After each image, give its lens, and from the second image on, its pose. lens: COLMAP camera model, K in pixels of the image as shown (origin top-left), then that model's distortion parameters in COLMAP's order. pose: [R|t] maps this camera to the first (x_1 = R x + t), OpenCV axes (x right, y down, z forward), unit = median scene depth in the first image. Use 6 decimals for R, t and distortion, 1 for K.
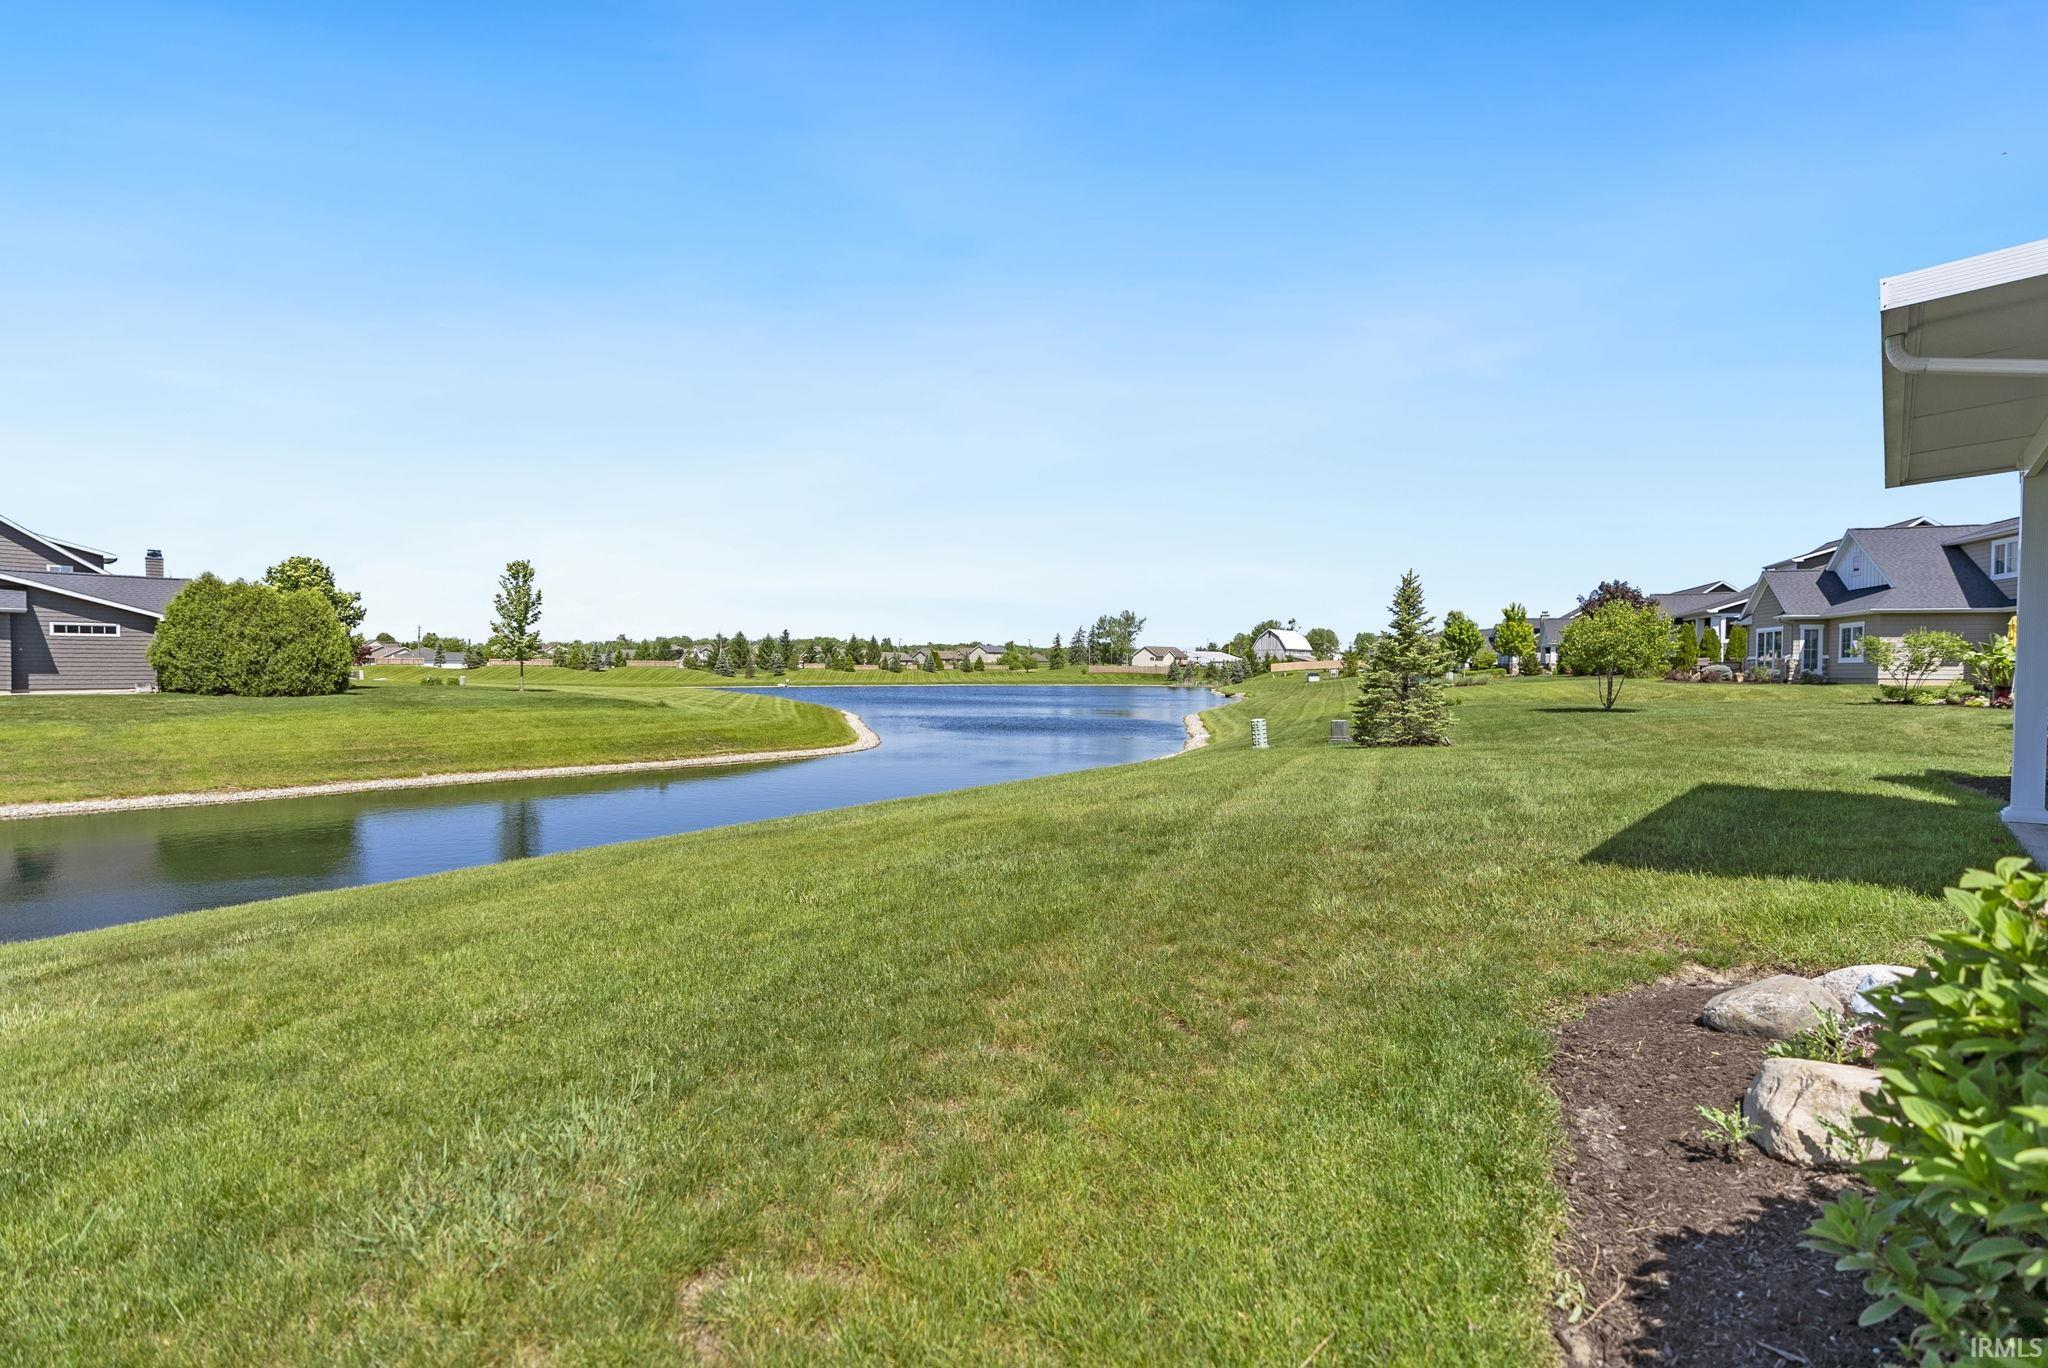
lens RADIAL K [[936.9, 0, 1042.3], [0, 936.9, 683.6], [0, 0, 1]] dist [-0.012493, 0.005698]
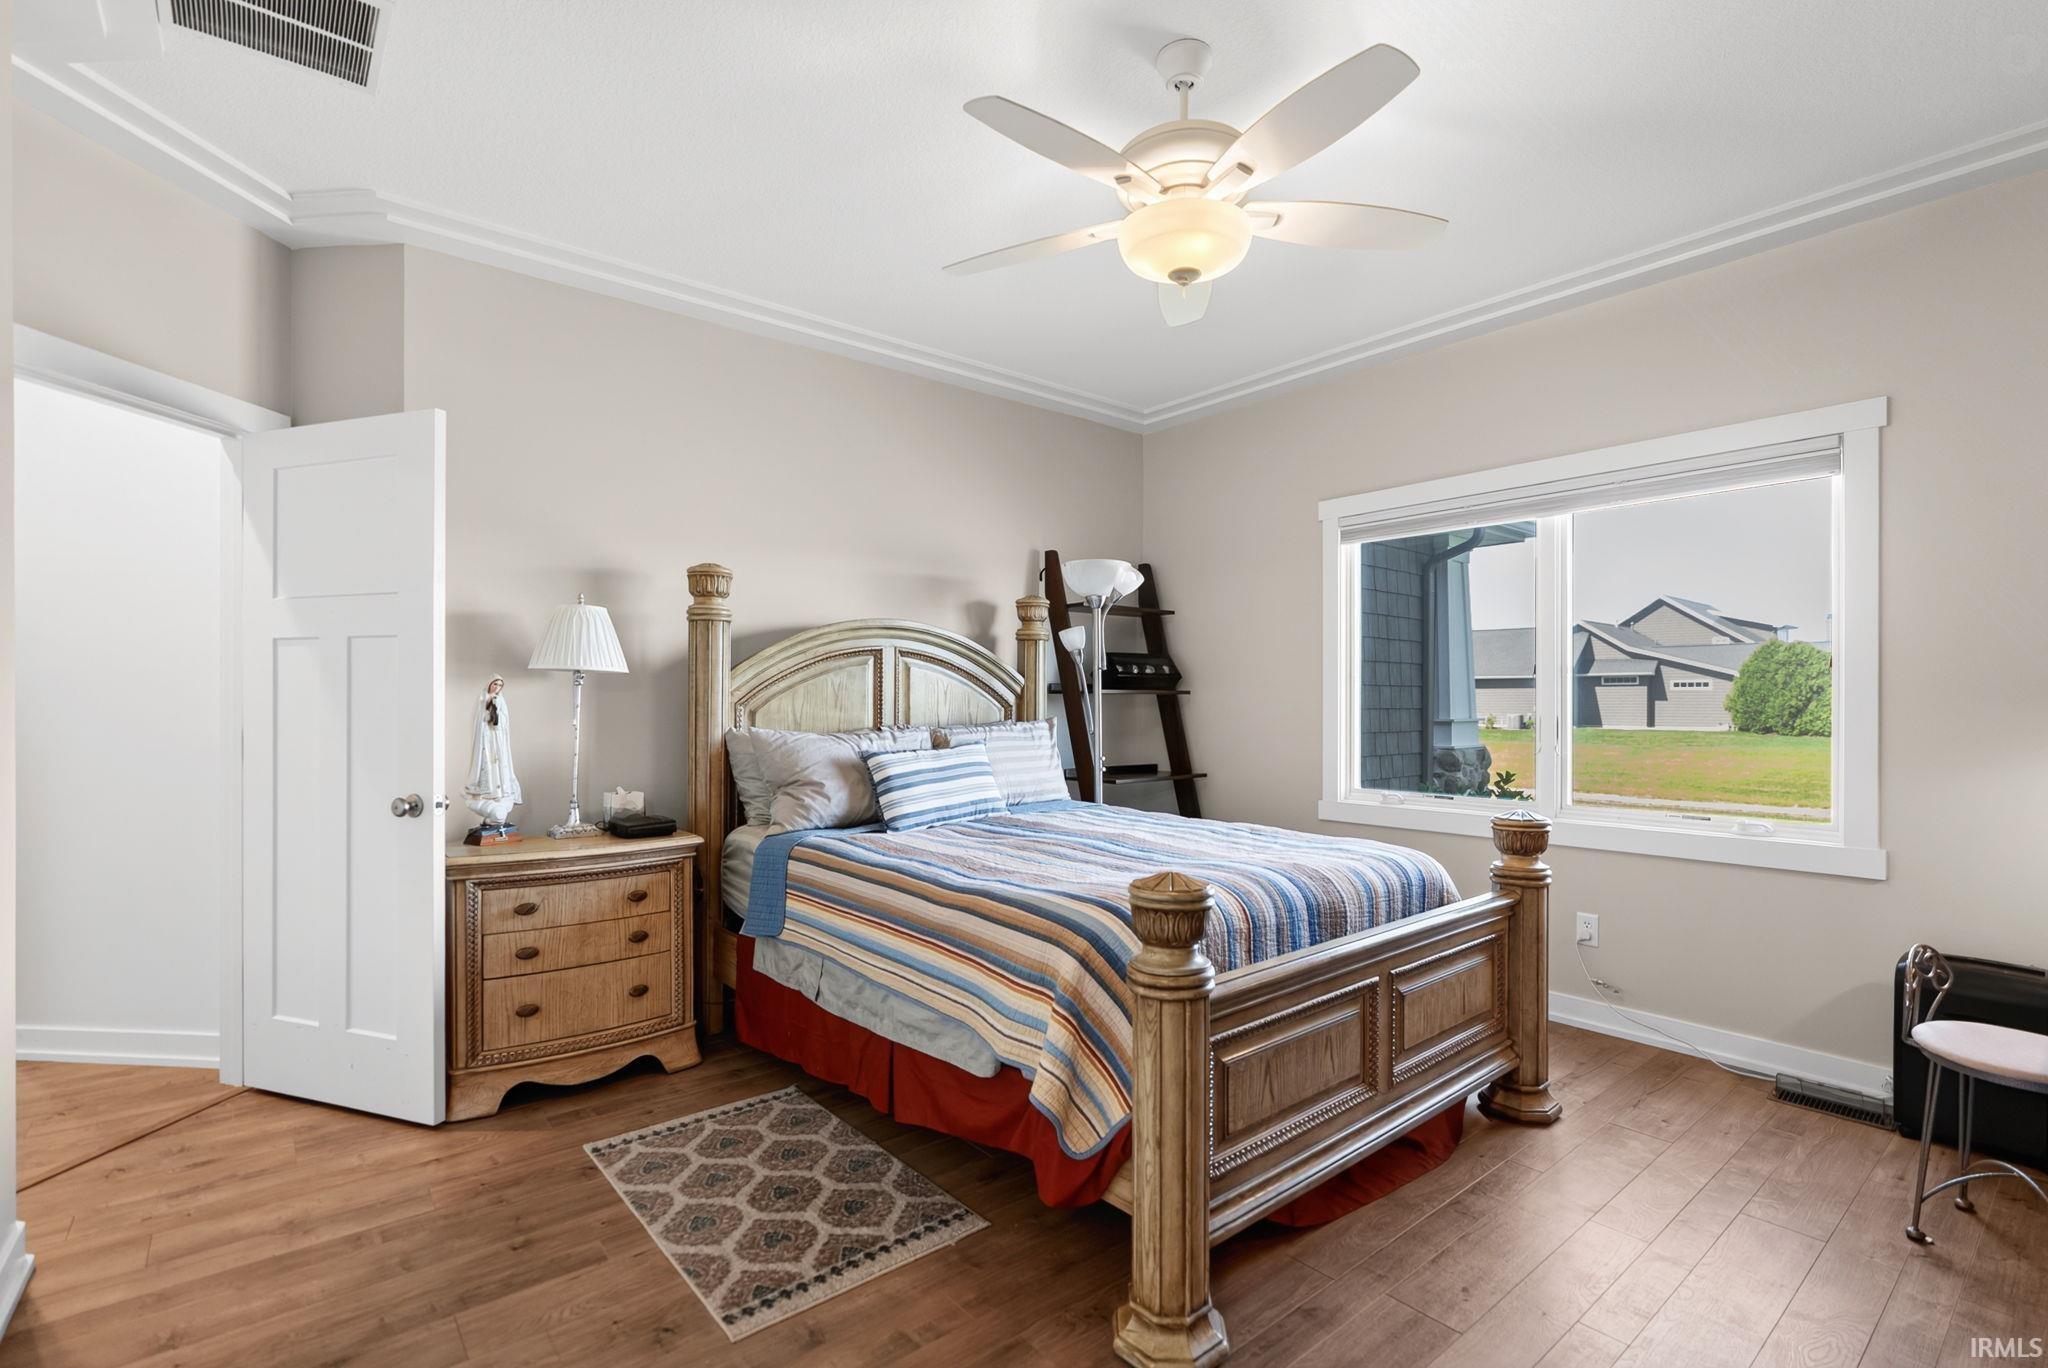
lens RADIAL K [[936.9, 0, 1023.7], [0, 936.9, 704.8], [0, 0, 1]] dist [-0.012493, 0.005698]
pose [[-0.132619, -0.002527, -0.991164, 0.410595], [-0.018480, 0.999829, -0.000076, -0.006573], [0.990995, 0.018306, -0.132643, 0.138558]]
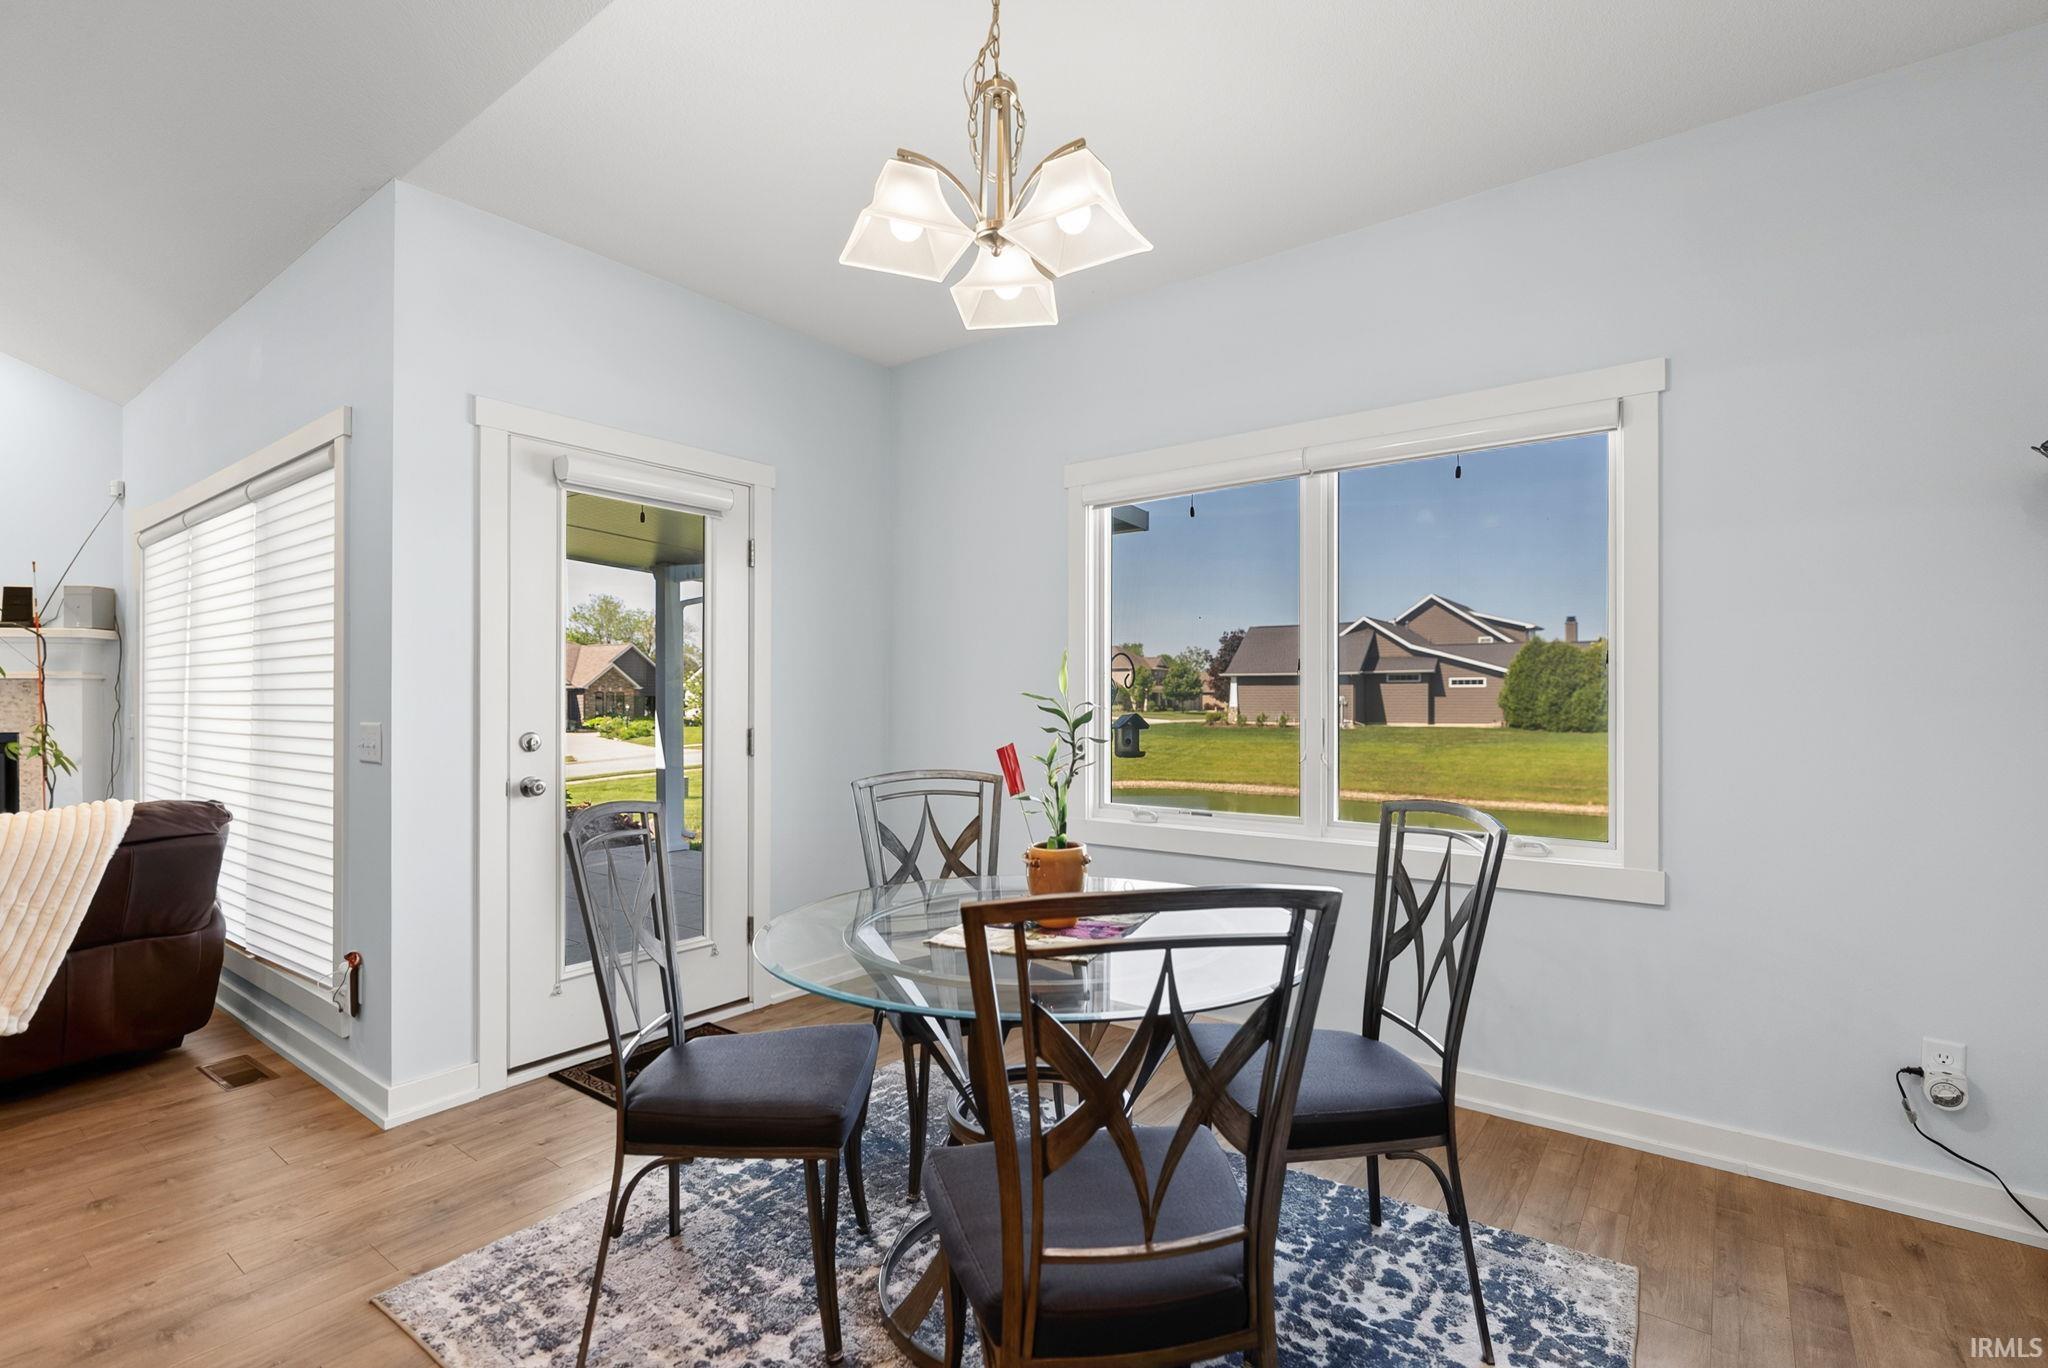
lens RADIAL K [[936.9, 0, 1034.6], [0, 936.9, 692.6], [0, 0, 1]] dist [-0.012493, 0.005698]
pose [[0.108657, -0.012651, -0.993999, 0.276041], [-0.015459, 0.999777, -0.014415, -0.007816], [0.993959, 0.016932, 0.108437, 0.132796]]
